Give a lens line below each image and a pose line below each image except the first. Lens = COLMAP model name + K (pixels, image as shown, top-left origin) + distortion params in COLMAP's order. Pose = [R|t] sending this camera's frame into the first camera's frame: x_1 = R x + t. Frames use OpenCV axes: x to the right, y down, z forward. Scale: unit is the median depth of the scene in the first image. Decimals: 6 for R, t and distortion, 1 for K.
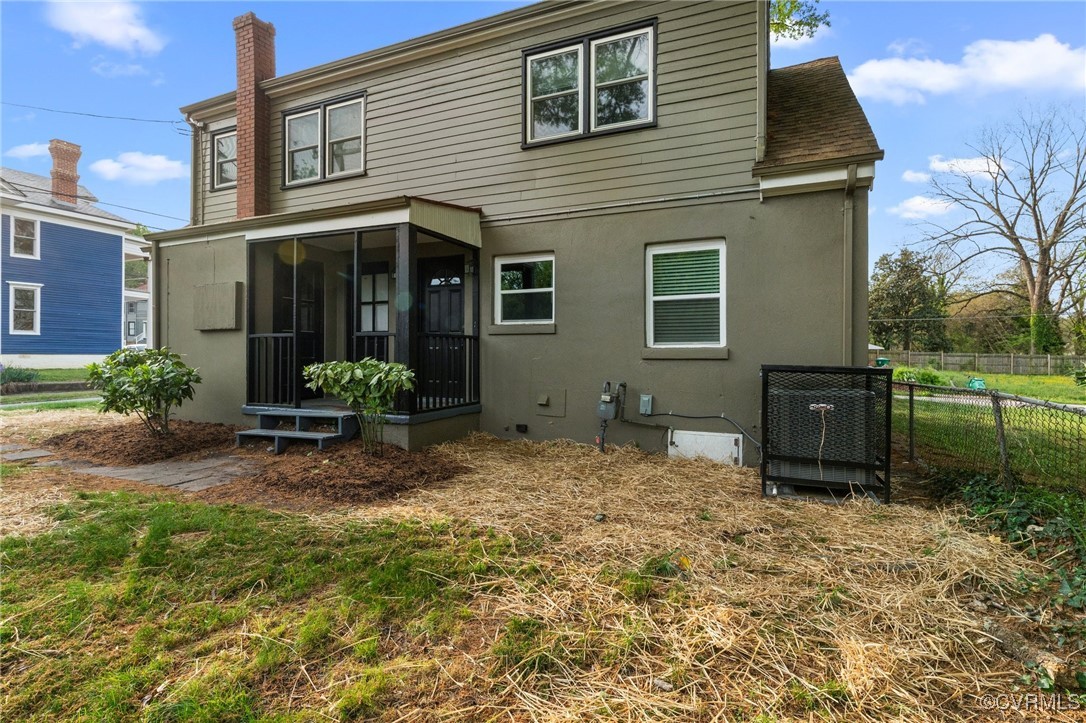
lens RADIAL K [[529.3, 0, 542.2], [0, 529.3, 354.7], [0, 0, 1]] dist [-0.003005, -0.000462]
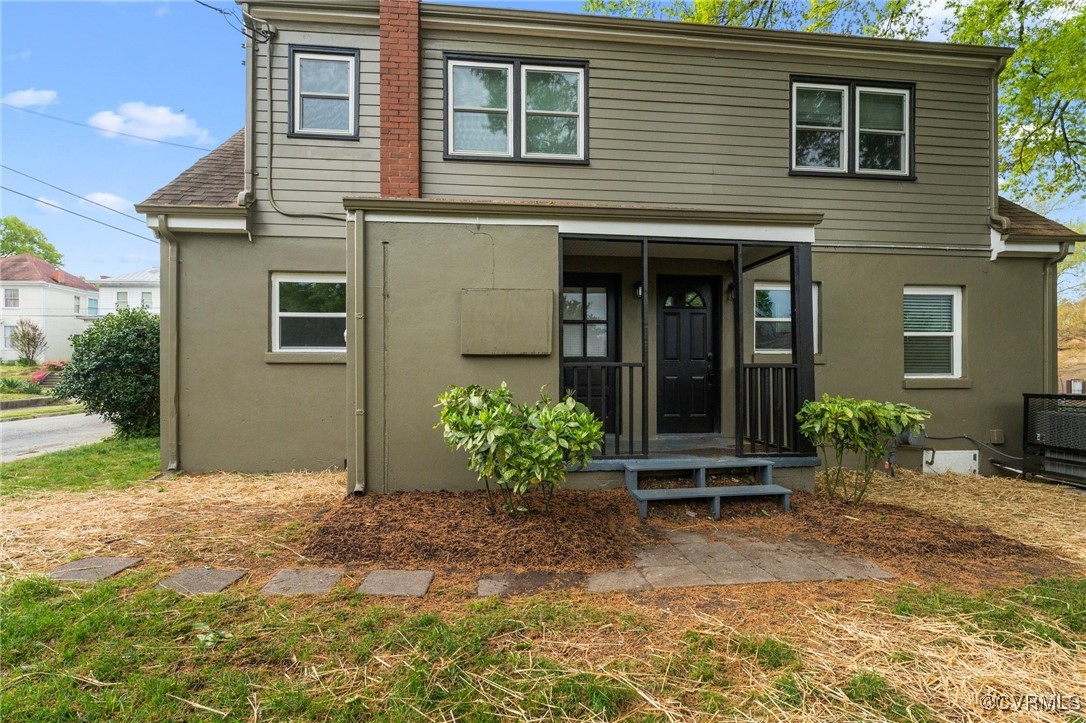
lens RADIAL K [[529.3, 0, 543.9], [0, 529.3, 368.7], [0, 0, 1]] dist [-0.003005, -0.000462]
pose [[0.869840, 0.000570, 0.493333, -0.945460], [-0.003068, 0.999986, 0.004253, -0.033797], [-0.493324, -0.005213, 0.869830, 0.382404]]
